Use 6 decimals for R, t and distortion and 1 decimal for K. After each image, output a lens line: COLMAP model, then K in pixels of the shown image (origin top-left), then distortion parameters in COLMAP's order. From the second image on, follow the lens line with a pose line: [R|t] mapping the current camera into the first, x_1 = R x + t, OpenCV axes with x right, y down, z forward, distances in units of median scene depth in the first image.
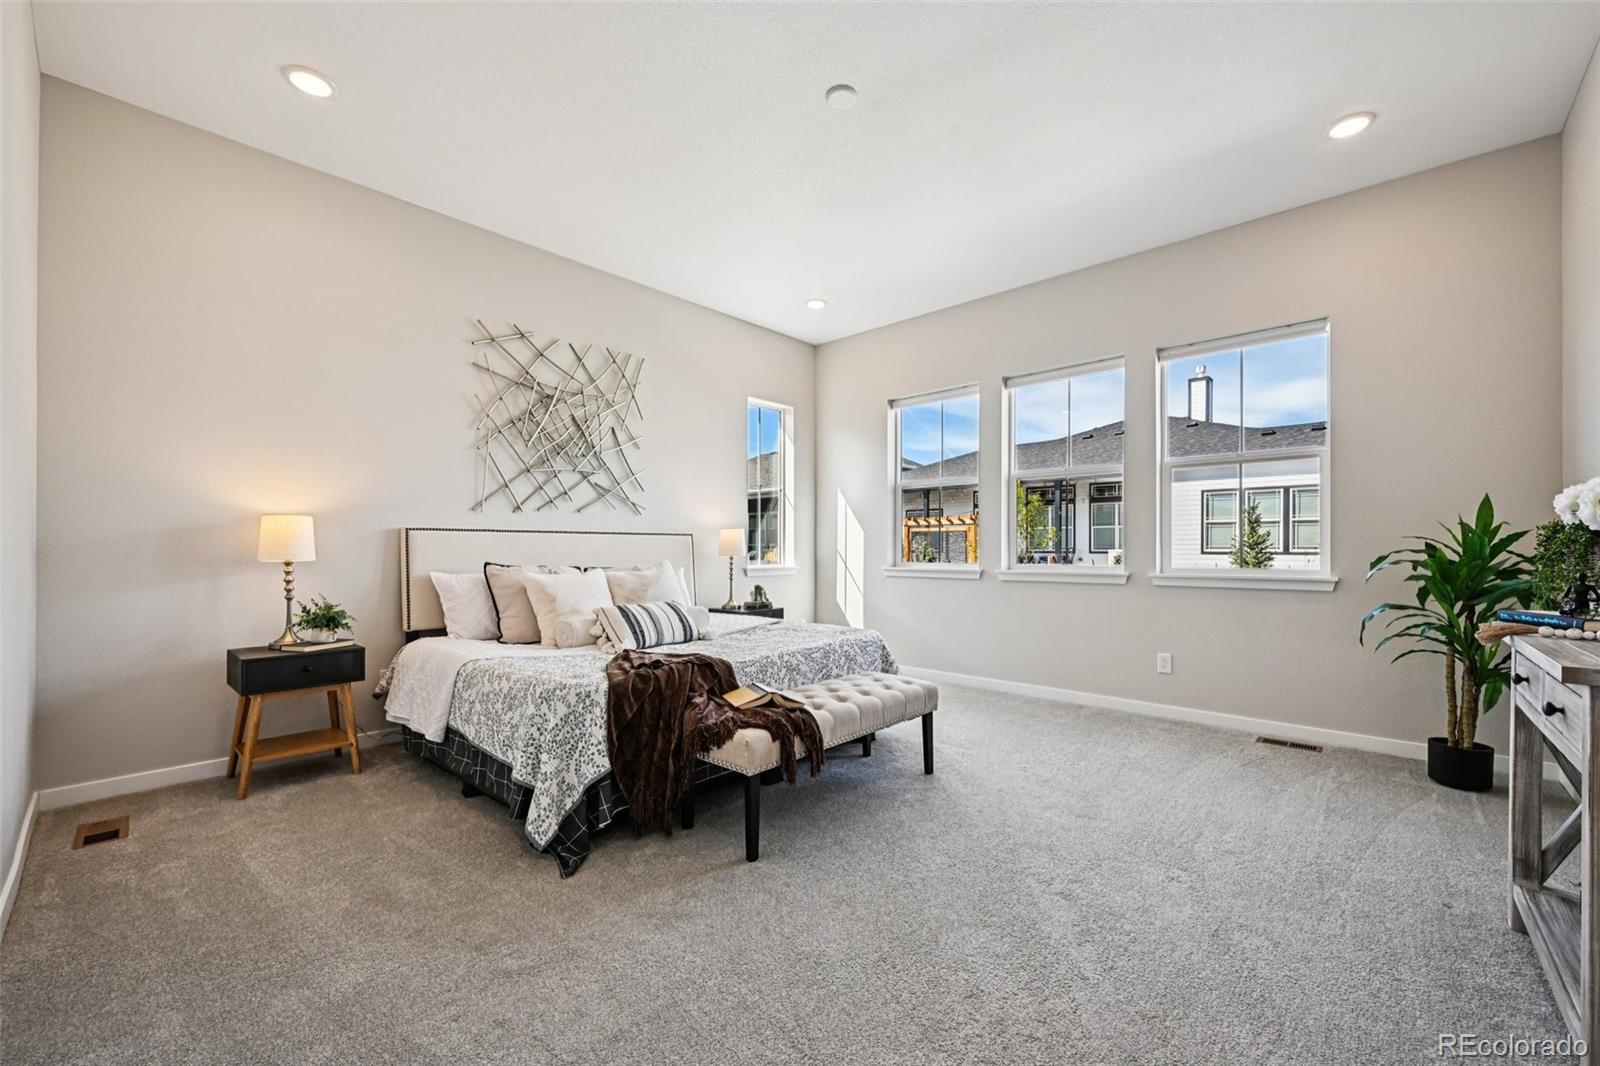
lens RADIAL K [[647.1, 0, 811.3], [0, 647.1, 545.8], [0, 0, 1]] dist [-0.001675, -0.000195]
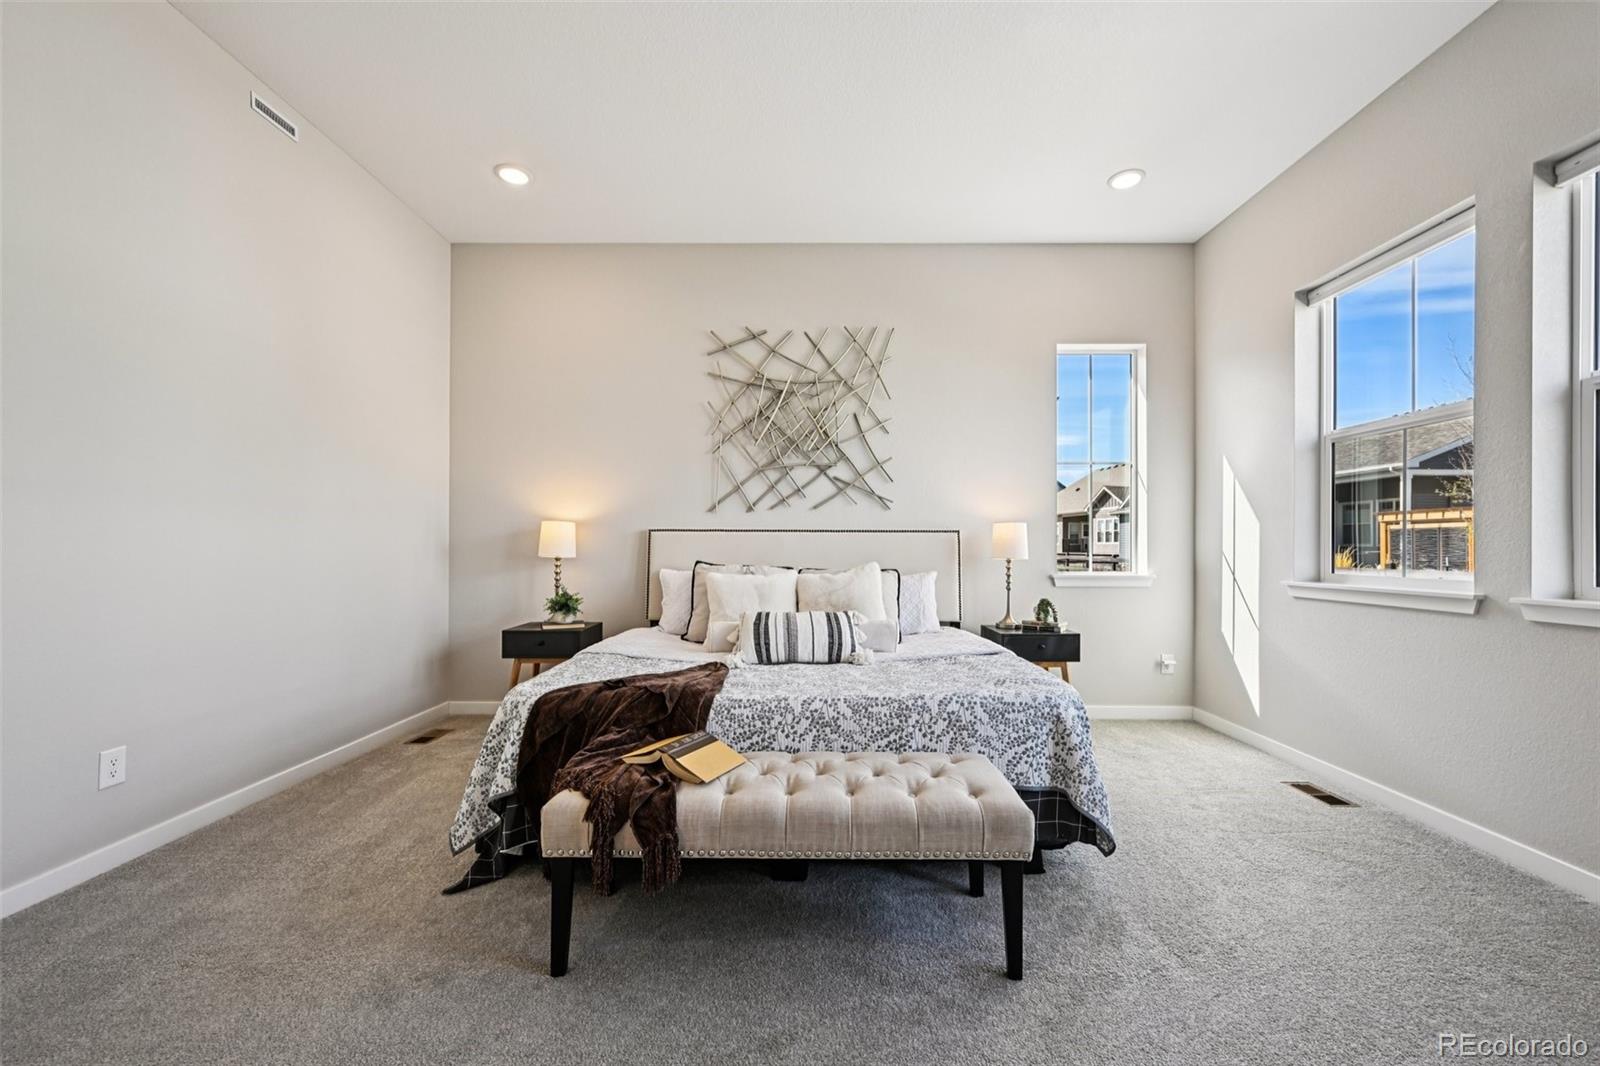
lens RADIAL K [[637.3, 0, 807.8], [0, 637.3, 544.6], [0, 0, 1]] dist [-0.000573, -0.000287]
pose [[0.661290, -0.002755, -0.750126, 0.344314], [0.000291, 0.999994, -0.003417, 0.002513], [0.750131, 0.002042, 0.661286, 0.398649]]
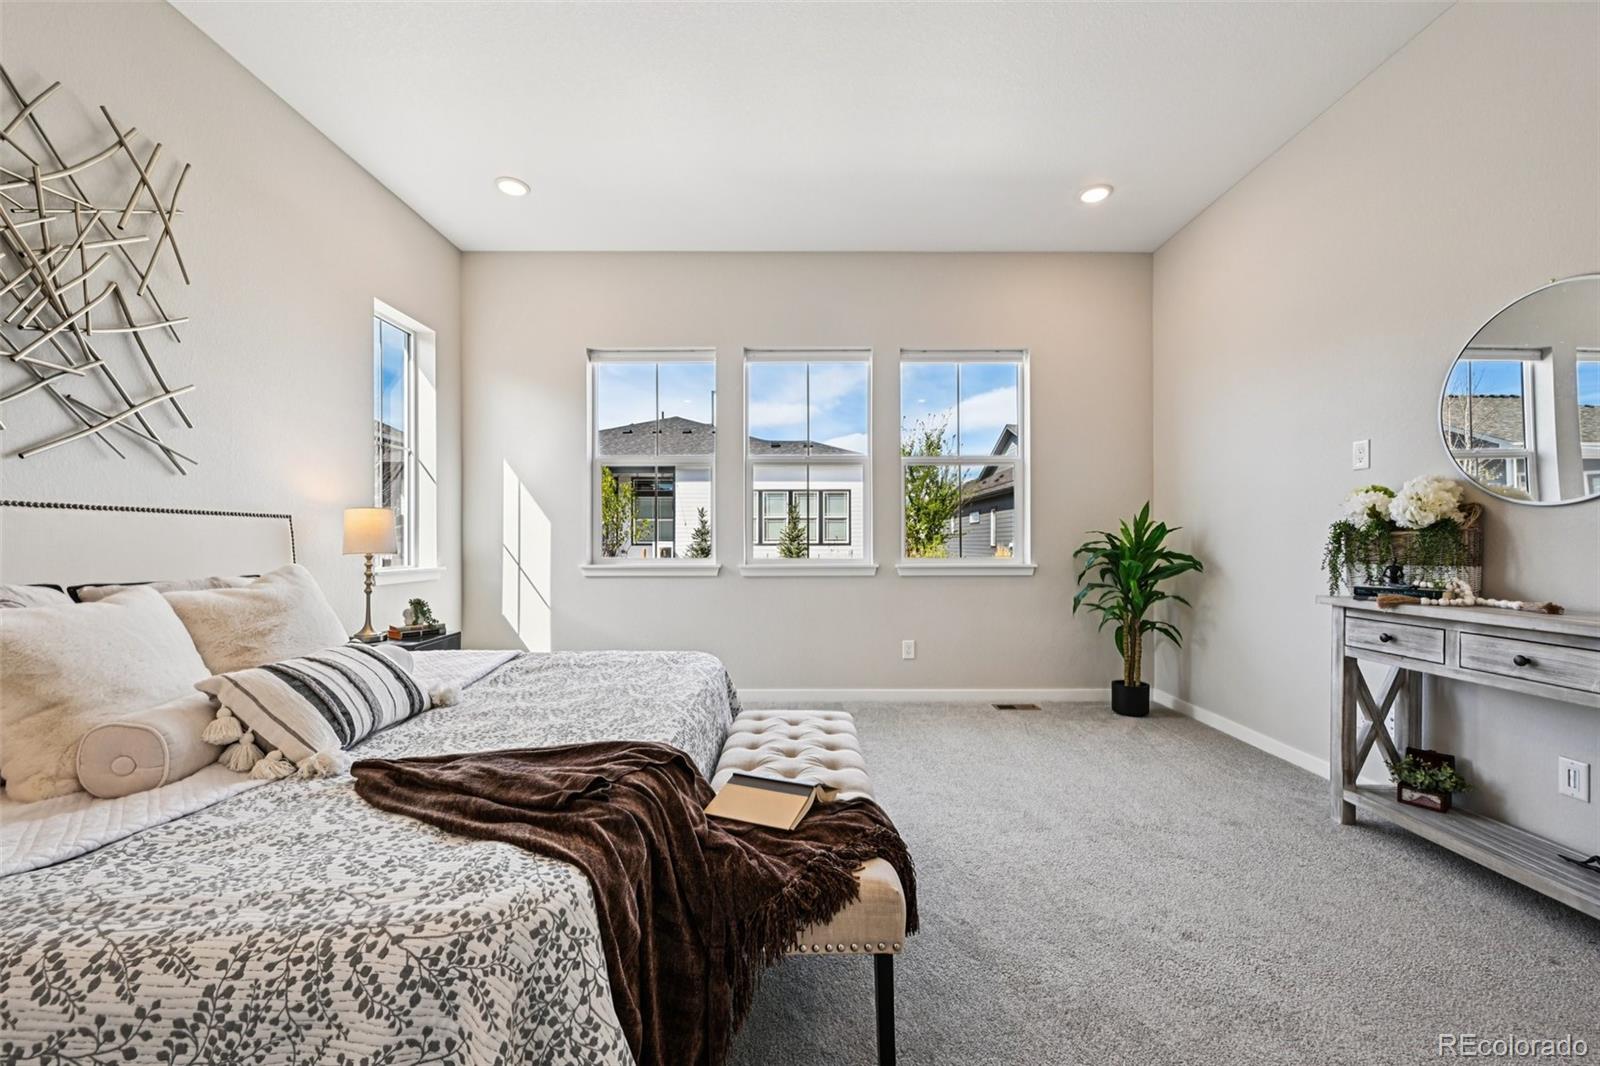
lens RADIAL K [[637.3, 0, 807.8], [0, 637.3, 544.6], [0, 0, 1]] dist [-0.000573, -0.000287]
pose [[0.735098, -0.005331, 0.677940, -0.274958], [-0.001022, 0.999959, 0.008971, 0.001922], [-0.677960, -0.007288, 0.735063, 0.348960]]
